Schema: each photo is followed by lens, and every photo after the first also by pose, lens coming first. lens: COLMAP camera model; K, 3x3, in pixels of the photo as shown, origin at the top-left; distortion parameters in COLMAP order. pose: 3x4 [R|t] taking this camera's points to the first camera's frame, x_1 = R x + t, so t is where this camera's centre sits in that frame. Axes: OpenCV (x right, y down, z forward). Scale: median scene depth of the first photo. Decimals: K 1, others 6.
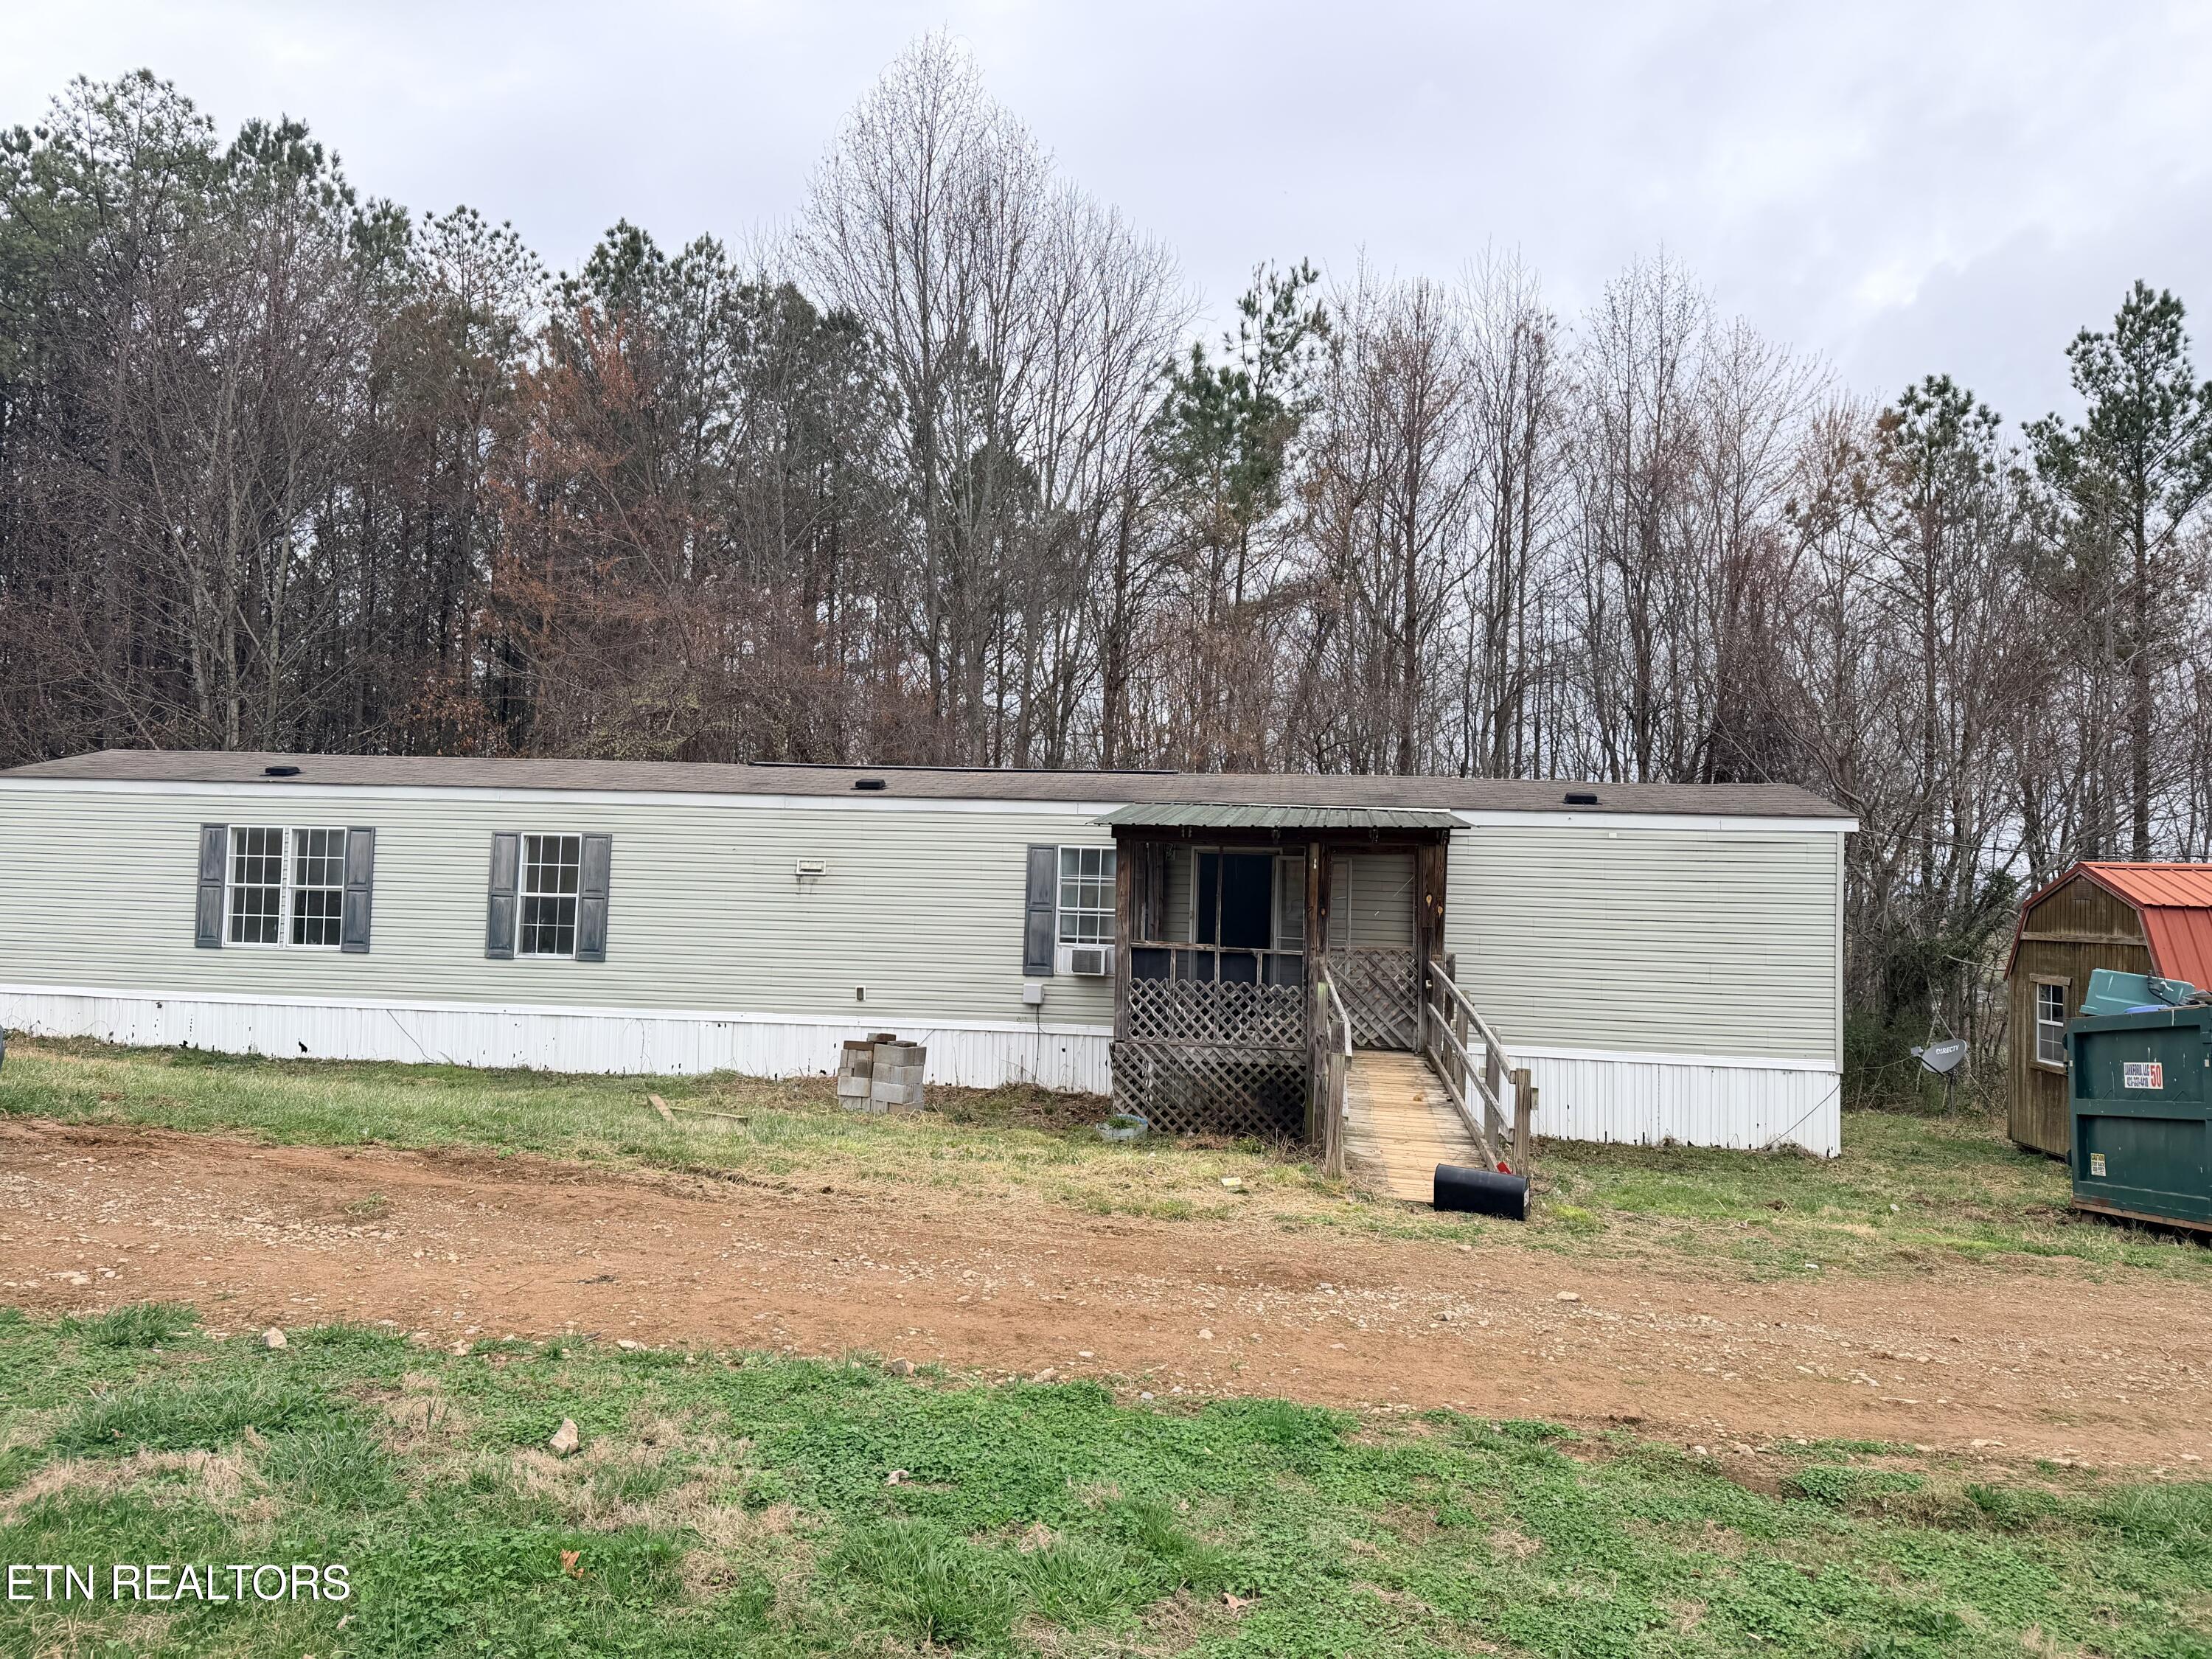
lens RADIAL K [[1537.4, 0, 1108.2], [0, 1537.4, 802.4], [0, 0, 1]] dist [0.063155, -0.059074]
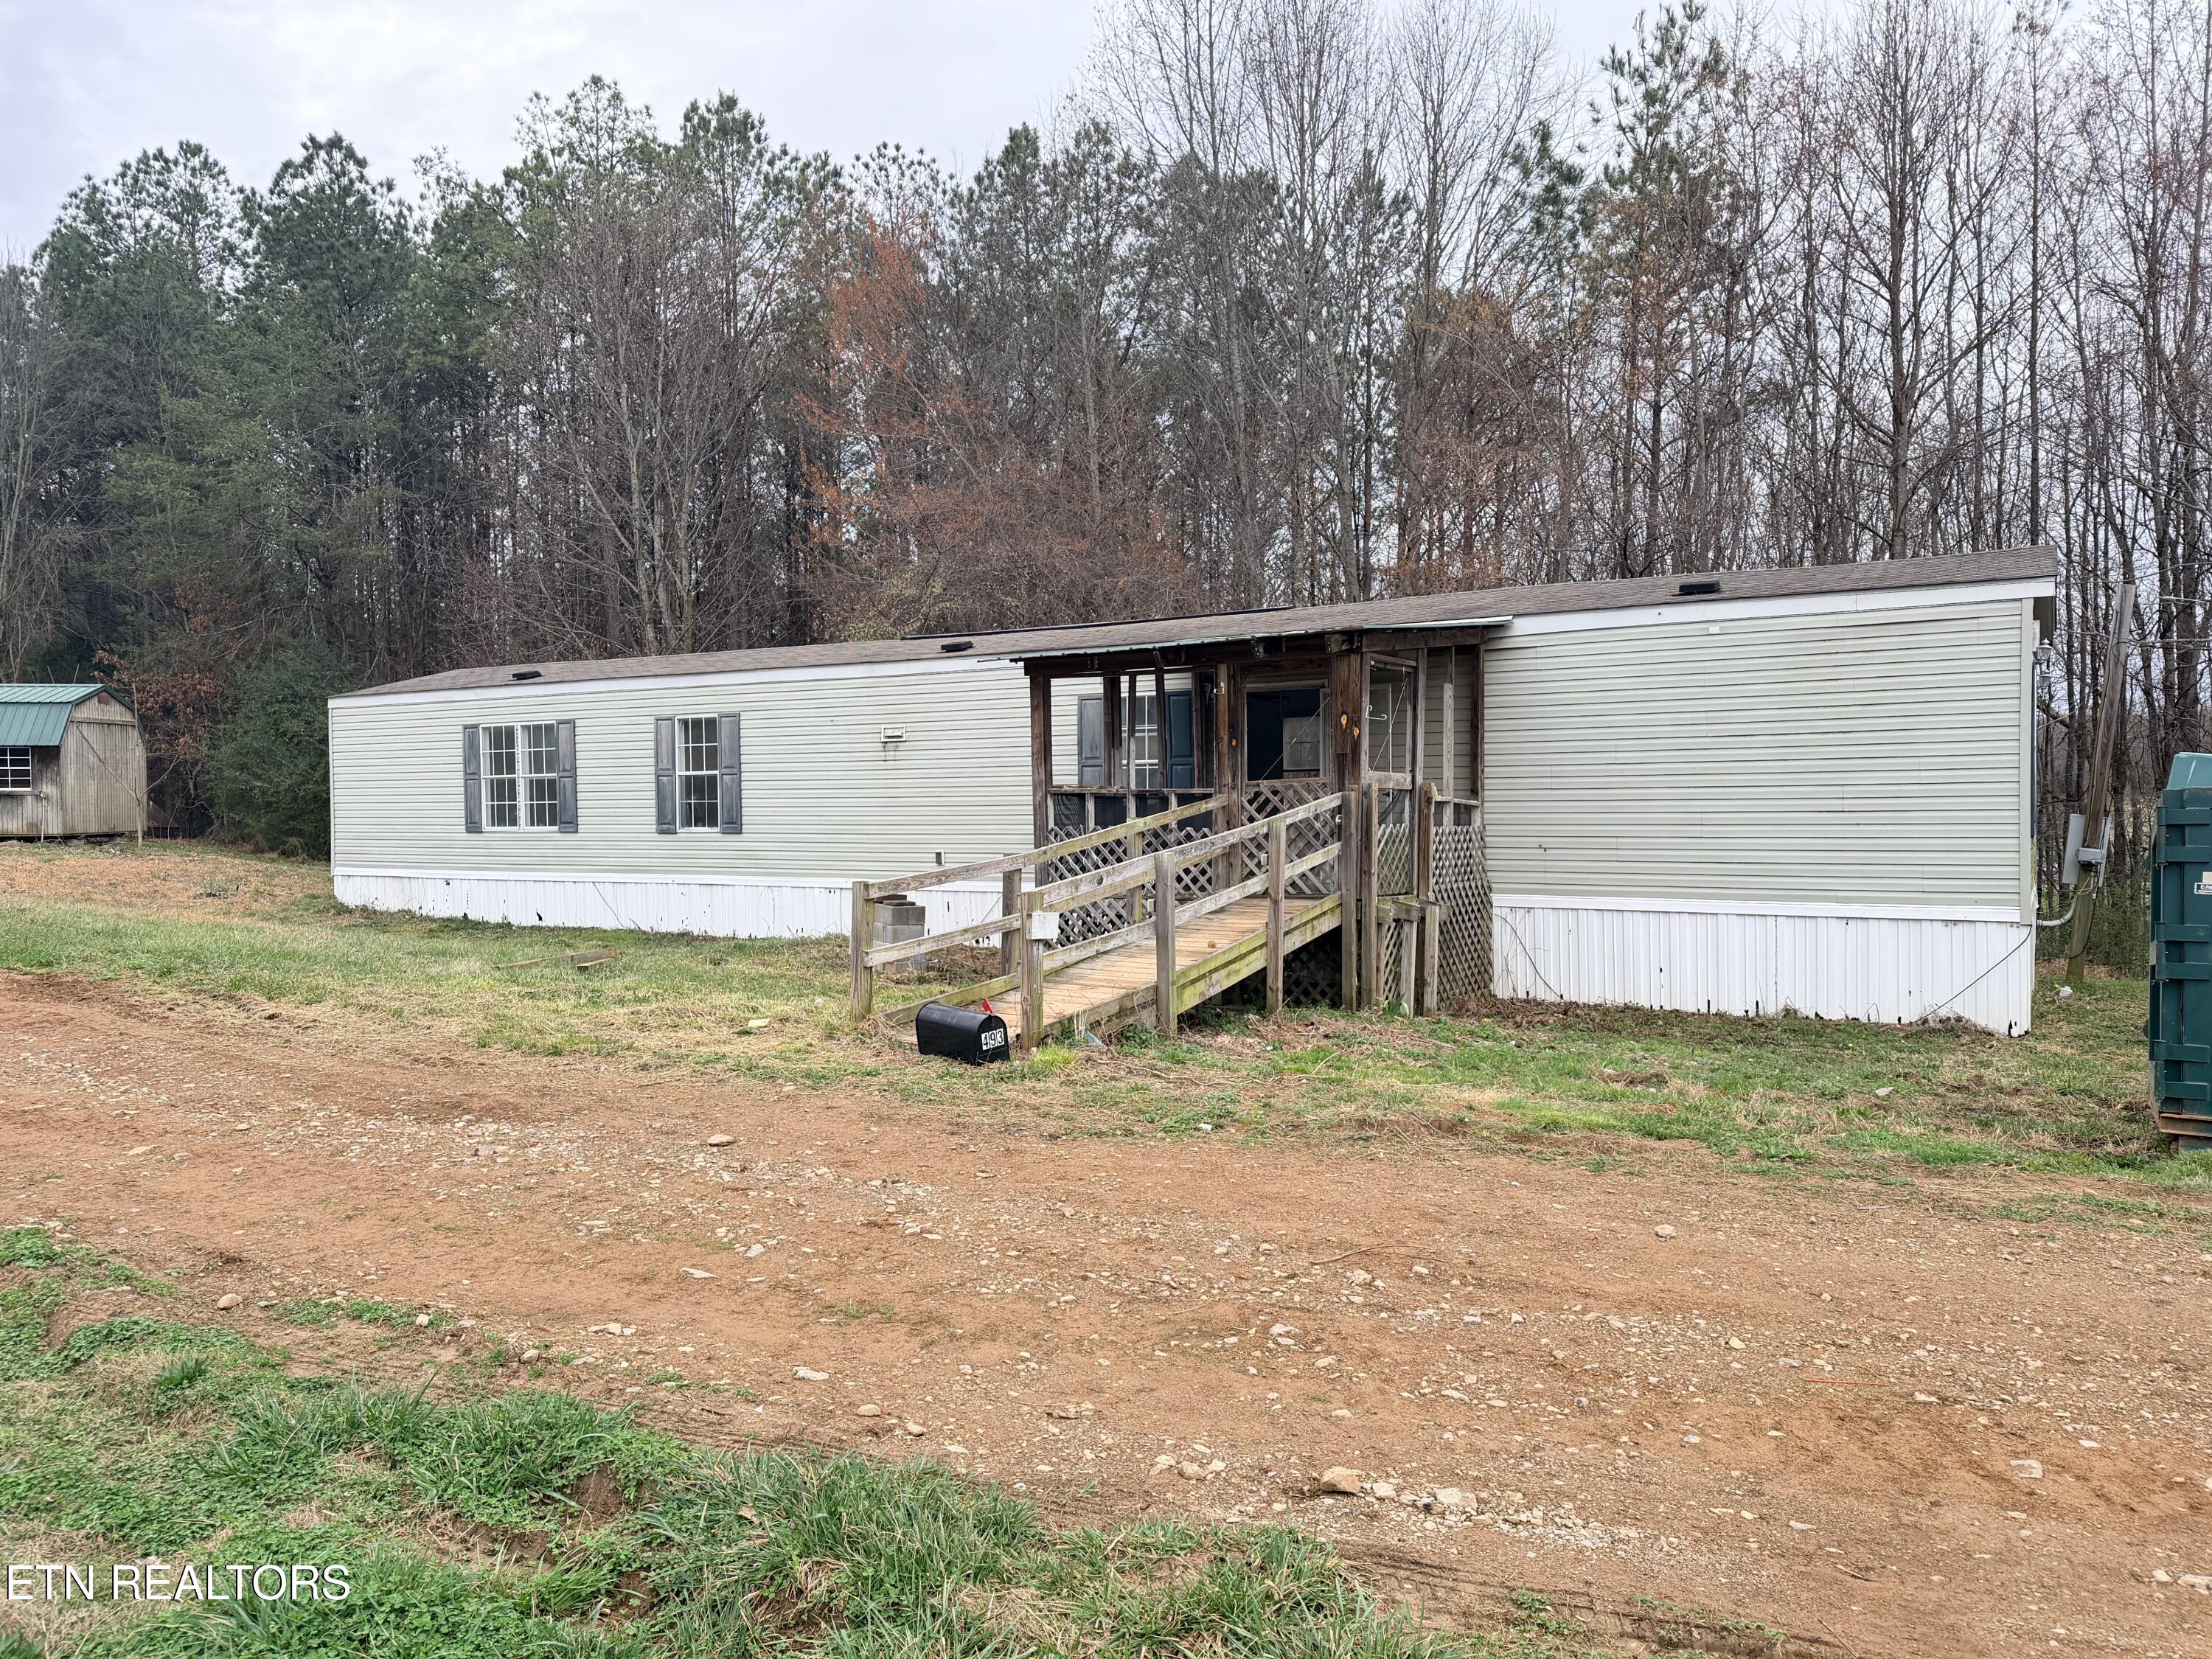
lens RADIAL K [[1547.1, 0, 1106.0], [0, 1547.1, 829.5], [0, 0, 1]] dist [0.036674, -0.064009]
pose [[0.918894, -0.032350, -0.393176, 0.308388], [0.065191, 0.995382, 0.070458, 0.041046], [0.389081, -0.090375, 0.916760, 0.128938]]
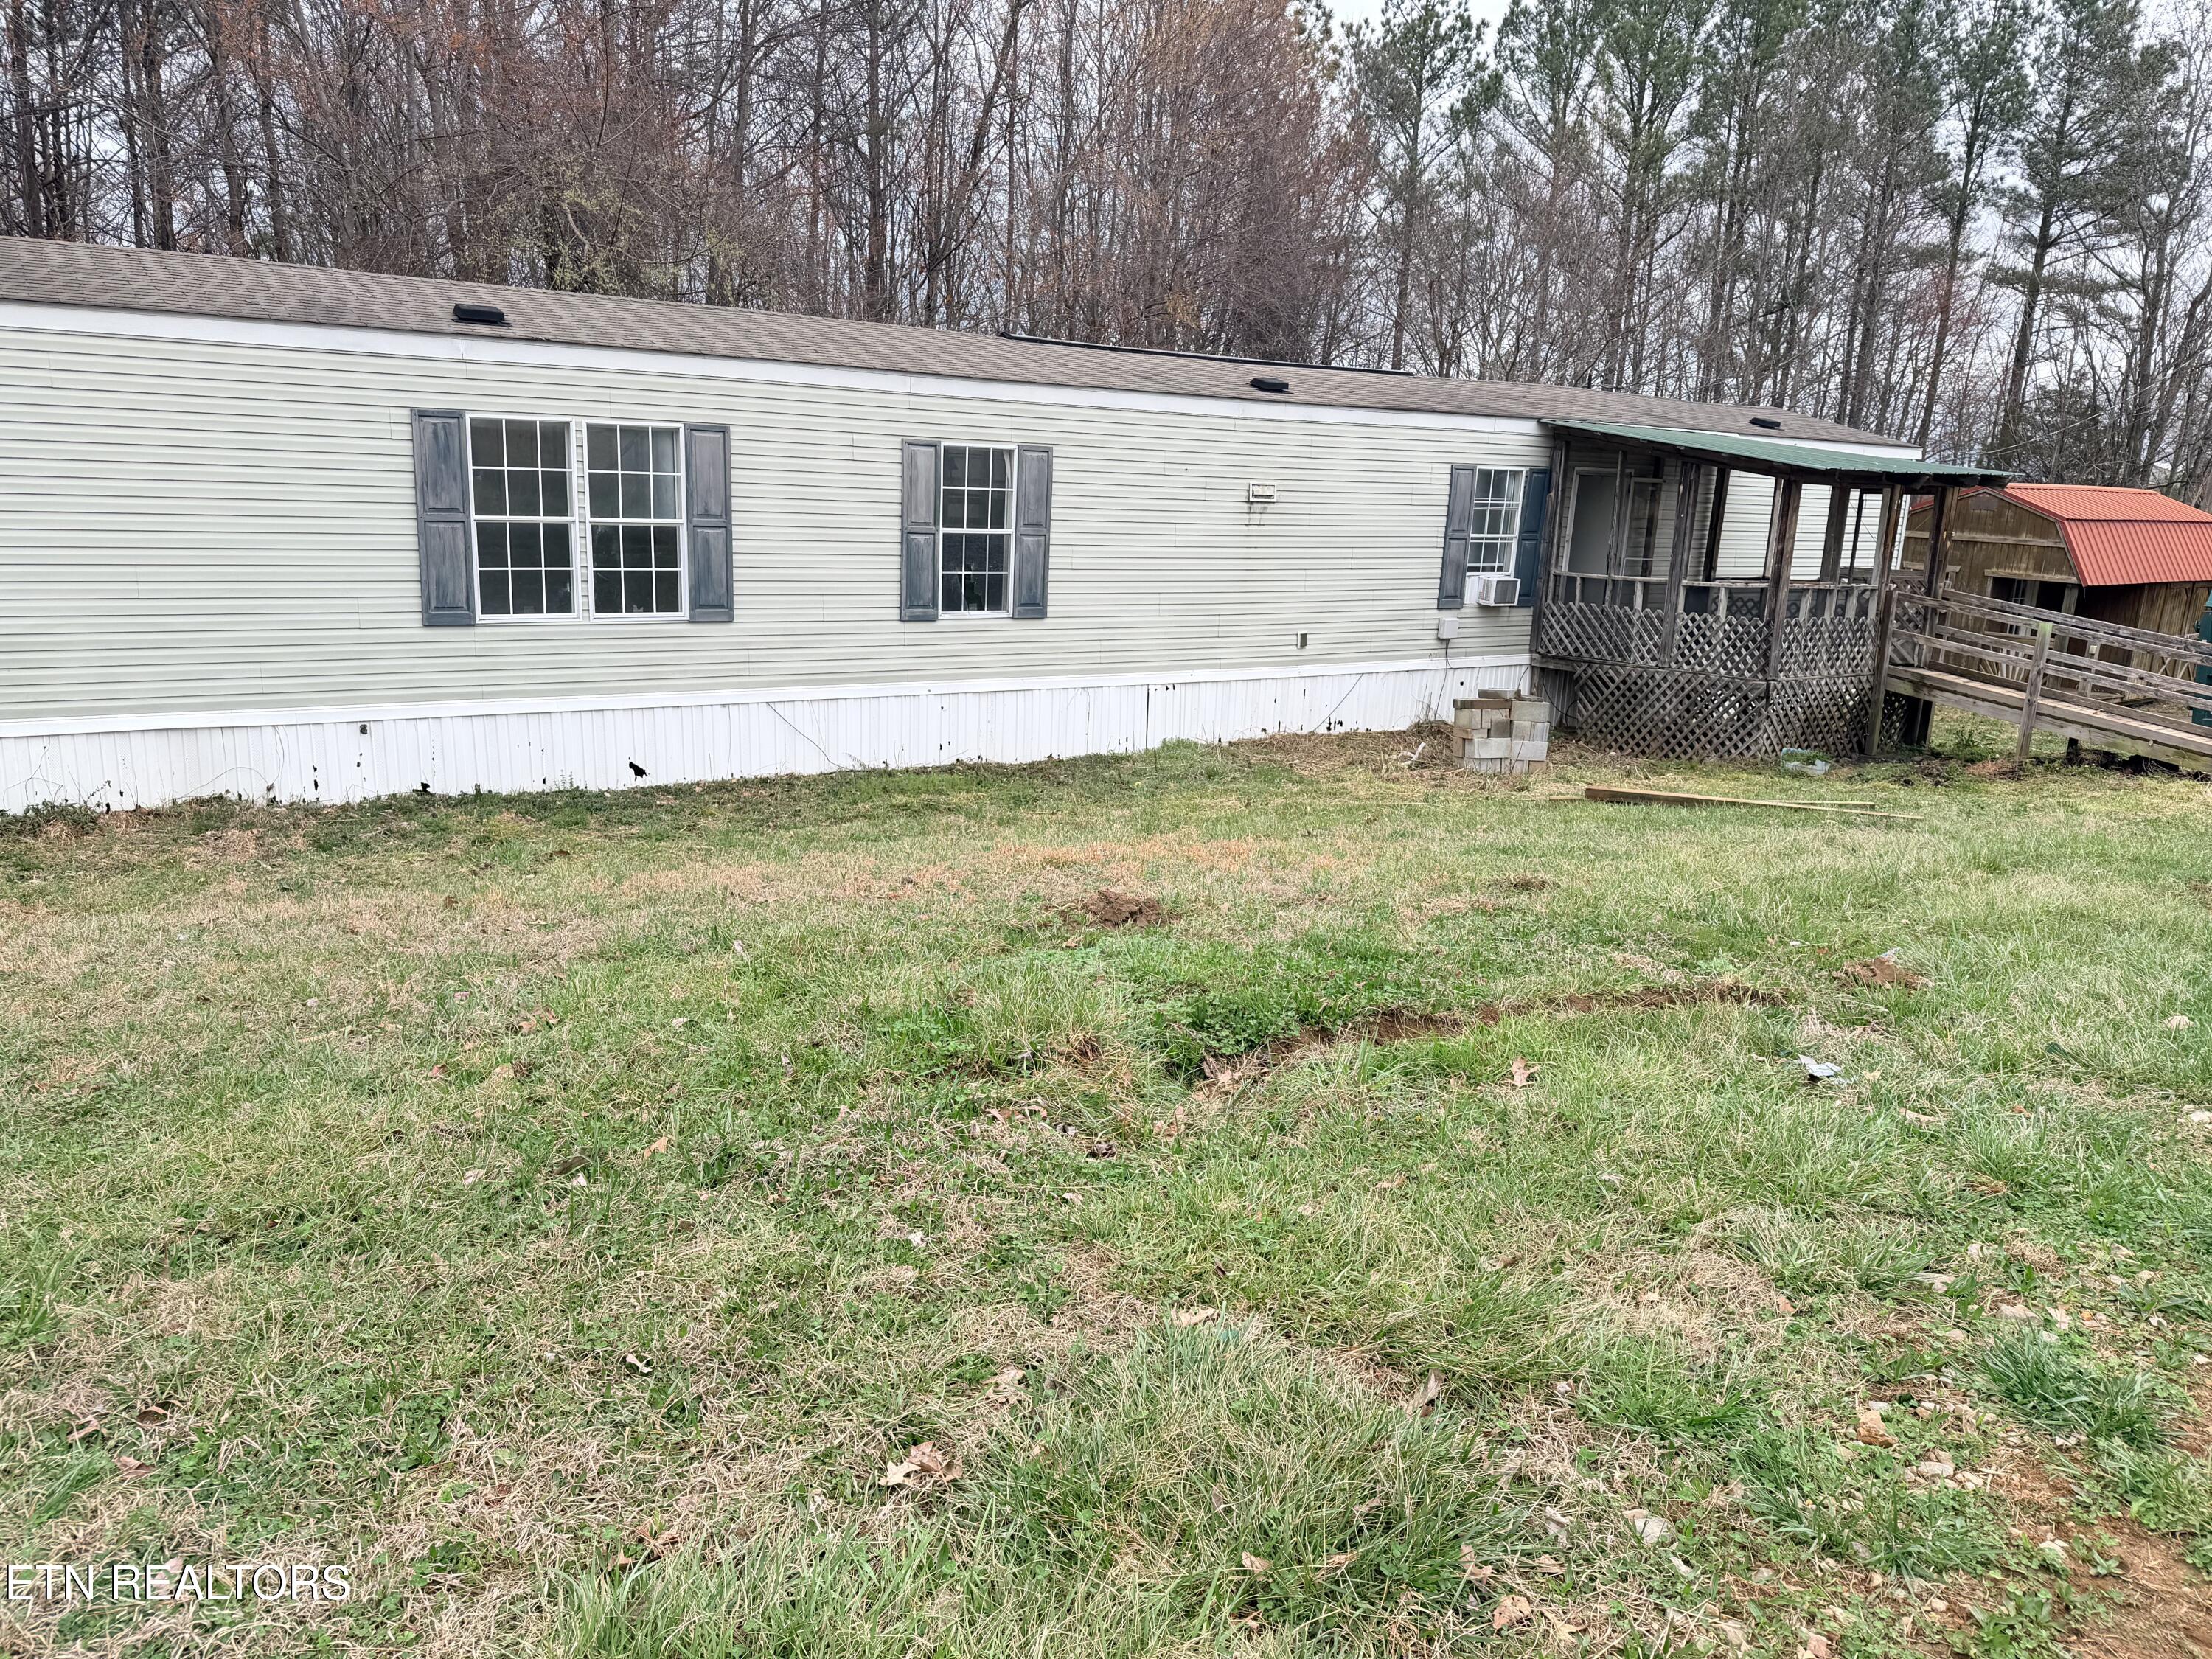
lens RADIAL K [[1537.4, 0, 1108.2], [0, 1537.4, 802.4], [0, 0, 1]] dist [0.063155, -0.059074]
pose [[0.758293, -0.134654, 0.637856, -0.781274], [-0.062534, 0.958900, 0.276769, -0.021338], [-0.648908, -0.249760, 0.718706, 0.404660]]
